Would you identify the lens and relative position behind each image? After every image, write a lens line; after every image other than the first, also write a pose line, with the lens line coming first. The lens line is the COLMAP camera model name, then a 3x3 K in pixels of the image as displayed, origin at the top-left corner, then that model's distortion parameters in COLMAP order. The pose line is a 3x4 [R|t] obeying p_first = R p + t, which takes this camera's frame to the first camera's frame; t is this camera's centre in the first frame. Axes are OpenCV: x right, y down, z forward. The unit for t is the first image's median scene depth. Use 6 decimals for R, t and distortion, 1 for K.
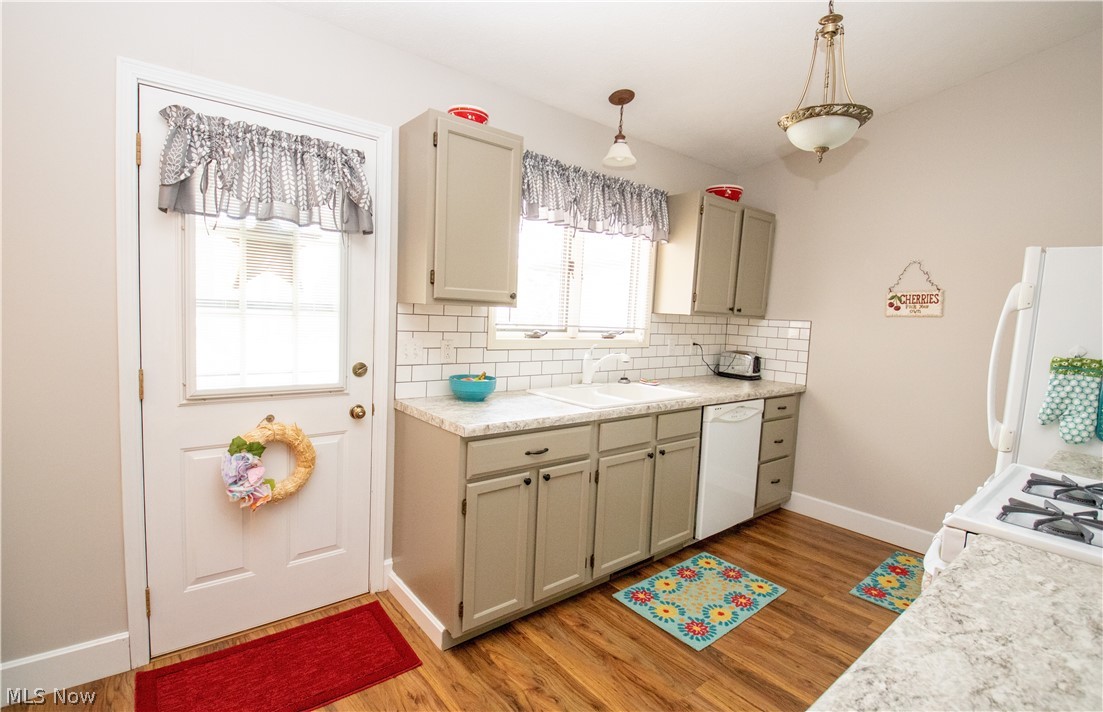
lens RADIAL K [[508.4, 0, 551.4], [0, 508.4, 350.8], [0, 0, 1]] dist [0.030125, -0.043532]
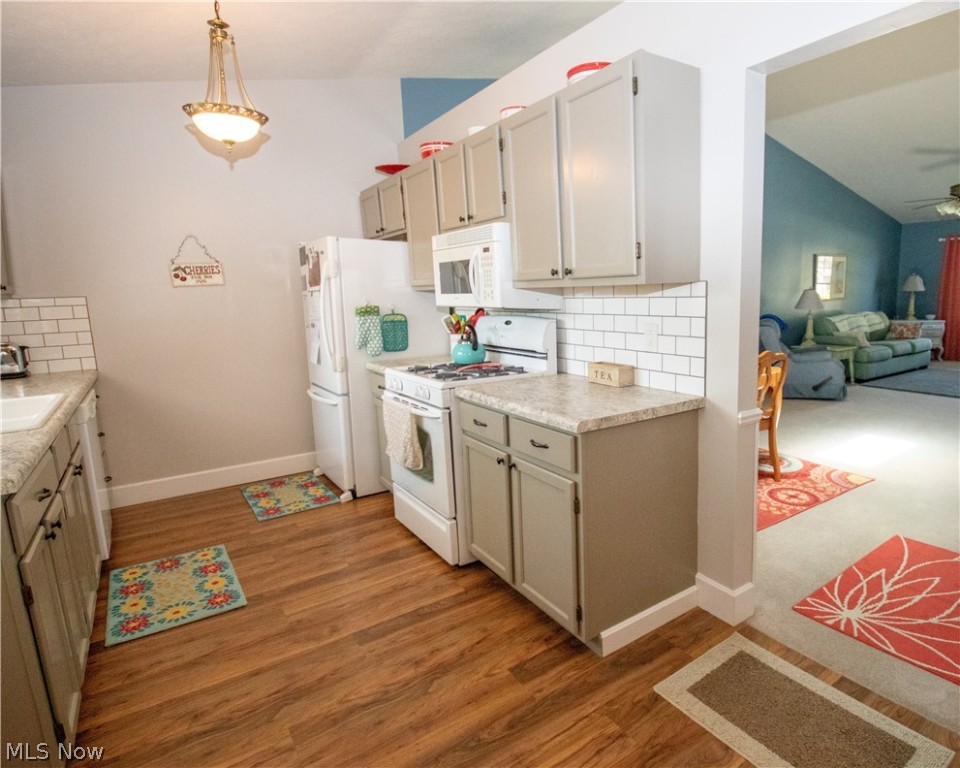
lens RADIAL K [[553.1, 0, 582.4], [0, 553.1, 379.0], [0, 0, 1]] dist [0.047878, -0.048835]
pose [[0.023325, -0.199980, 0.979522, -0.669550], [0.097912, 0.975535, 0.196835, -0.036357], [-0.994922, 0.091316, 0.042335, 0.175898]]
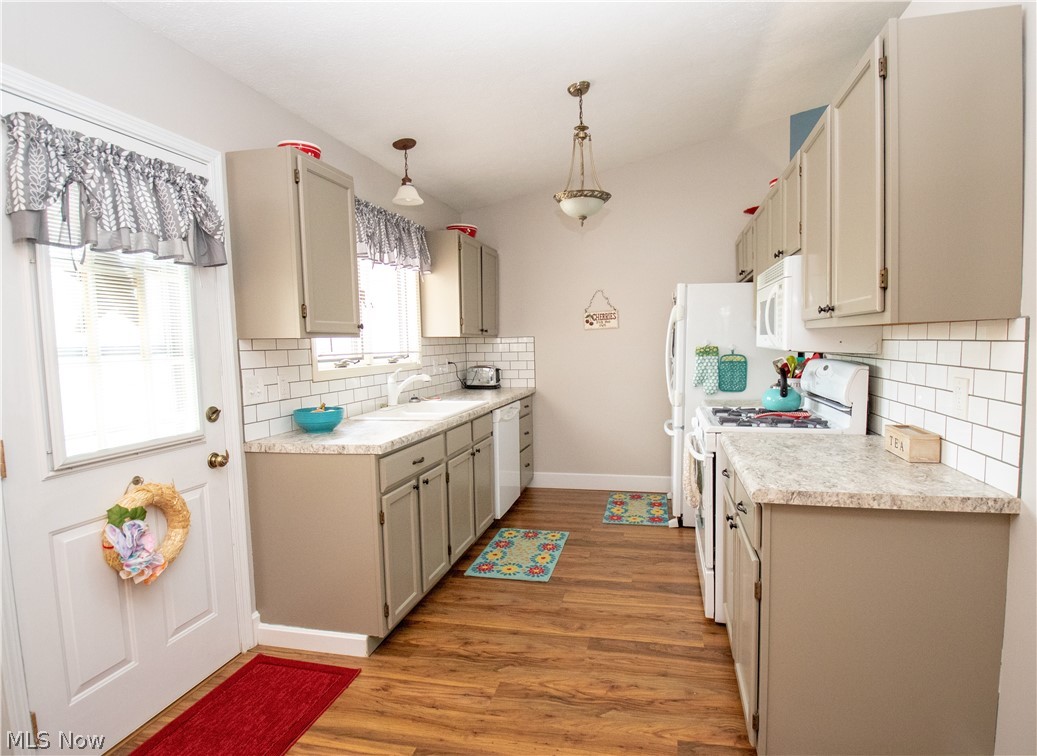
lens RADIAL K [[551.1, 0, 546.5], [0, 551.1, 383.8], [0, 0, 1]] dist [0.024516, -0.032786]
pose [[0.779338, -0.108907, 0.617067, -0.496775], [0.102168, 0.993687, 0.046343, -0.002337], [-0.618218, 0.026928, 0.785545, -0.146556]]
